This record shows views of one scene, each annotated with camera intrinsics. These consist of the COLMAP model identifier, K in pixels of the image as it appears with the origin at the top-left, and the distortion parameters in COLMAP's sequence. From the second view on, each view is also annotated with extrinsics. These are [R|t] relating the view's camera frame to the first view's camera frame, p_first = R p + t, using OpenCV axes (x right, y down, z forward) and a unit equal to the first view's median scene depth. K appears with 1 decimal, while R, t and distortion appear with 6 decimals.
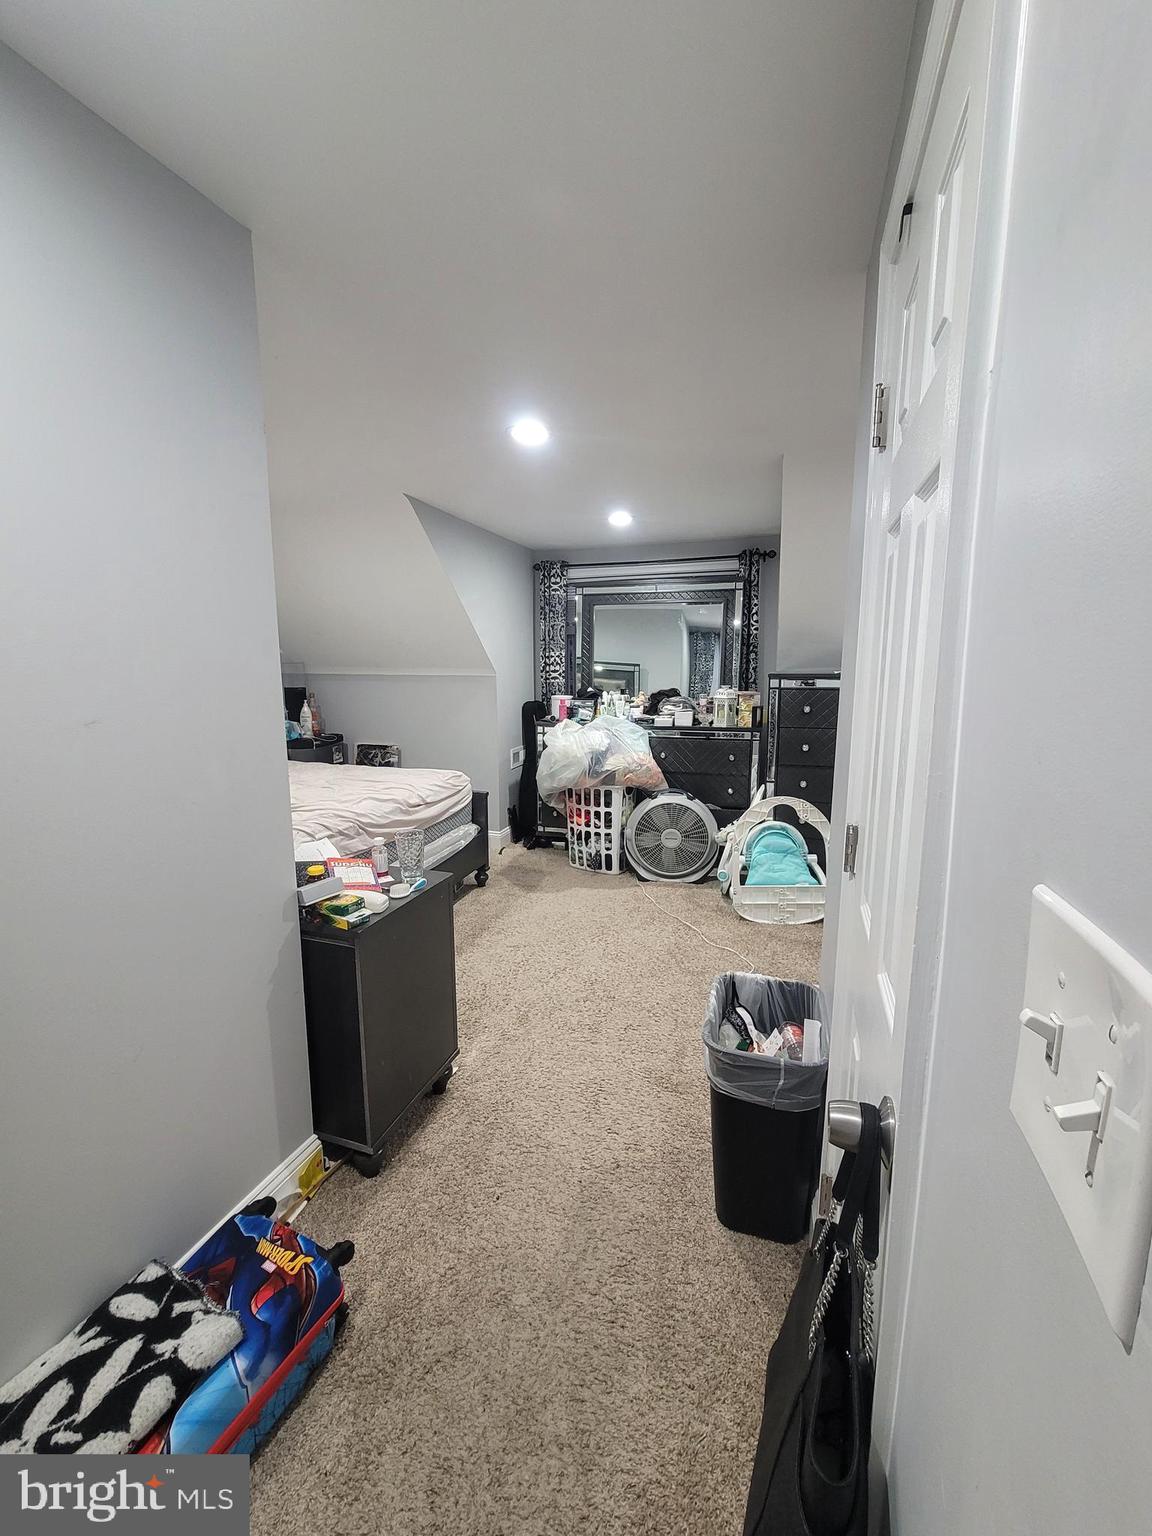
lens RADIAL K [[632.3, 0, 565.0], [0, 632.3, 766.8], [0, 0, 1]] dist [-0.001910, 0.000504]
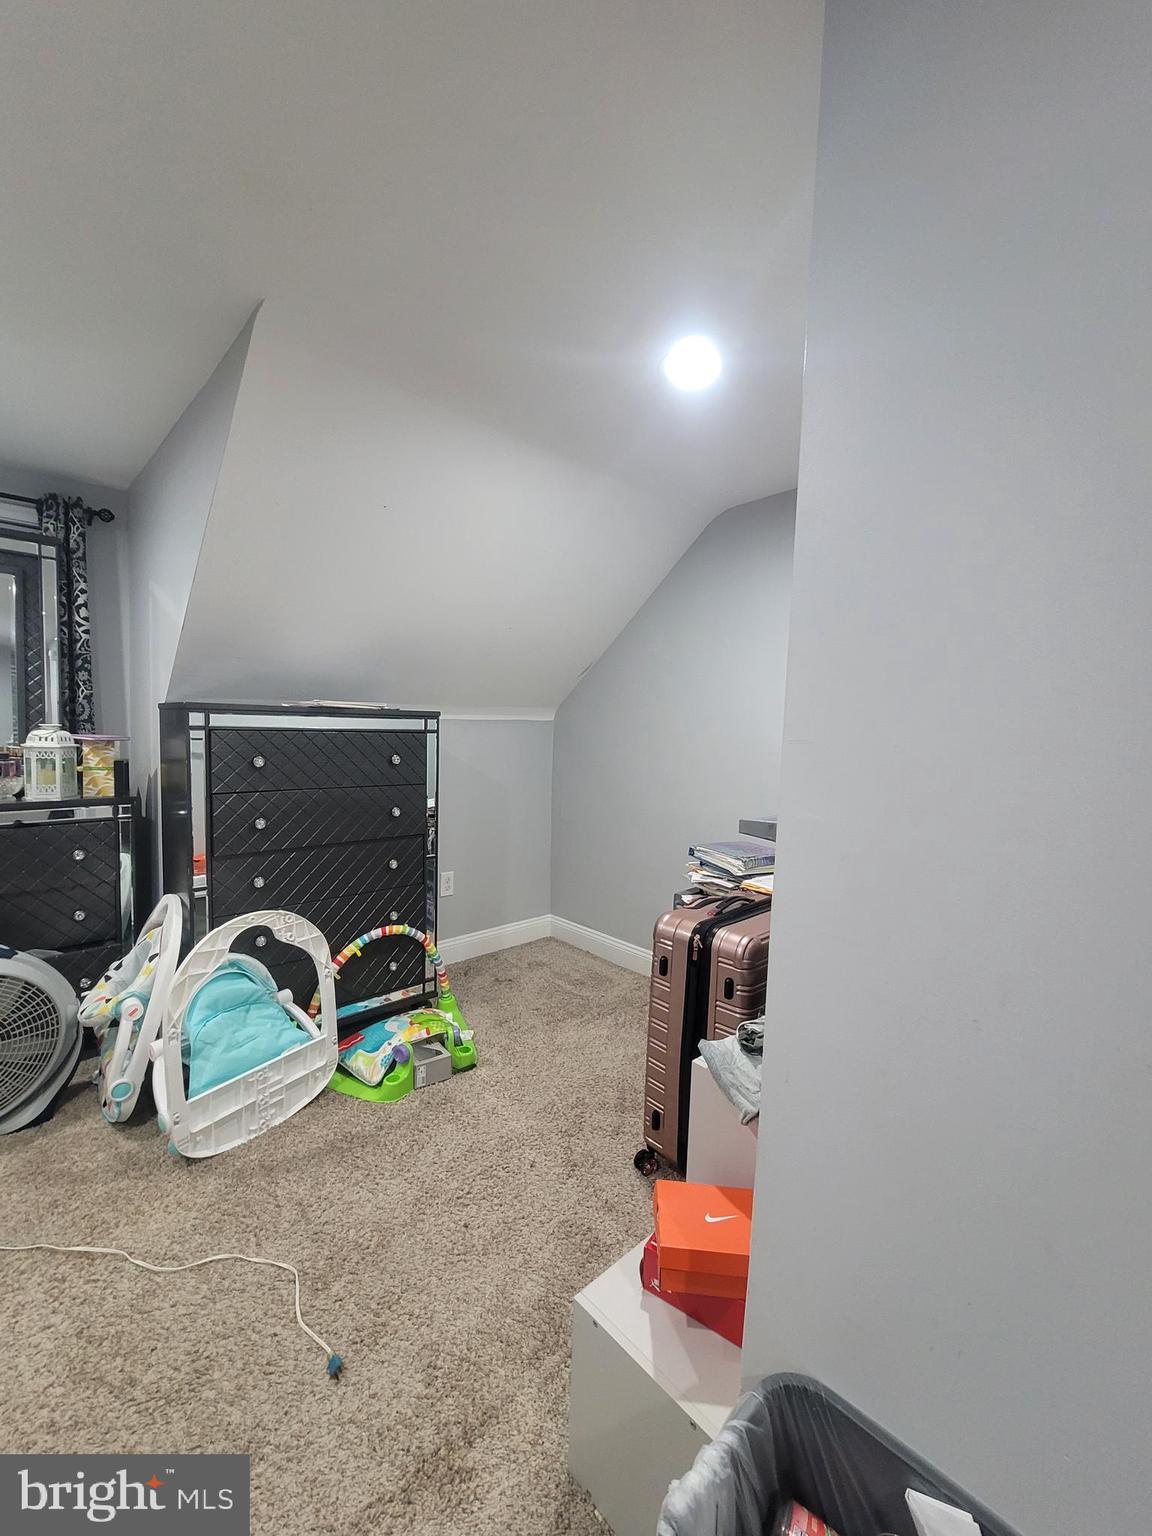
lens RADIAL K [[632.3, 0, 565.0], [0, 632.3, 766.8], [0, 0, 1]] dist [-0.001910, 0.000504]
pose [[0.463058, -0.038603, 0.885487, -0.022570], [0.110334, 0.993791, -0.014374, -0.036015], [-0.879434, 0.104355, 0.464442, 0.368962]]
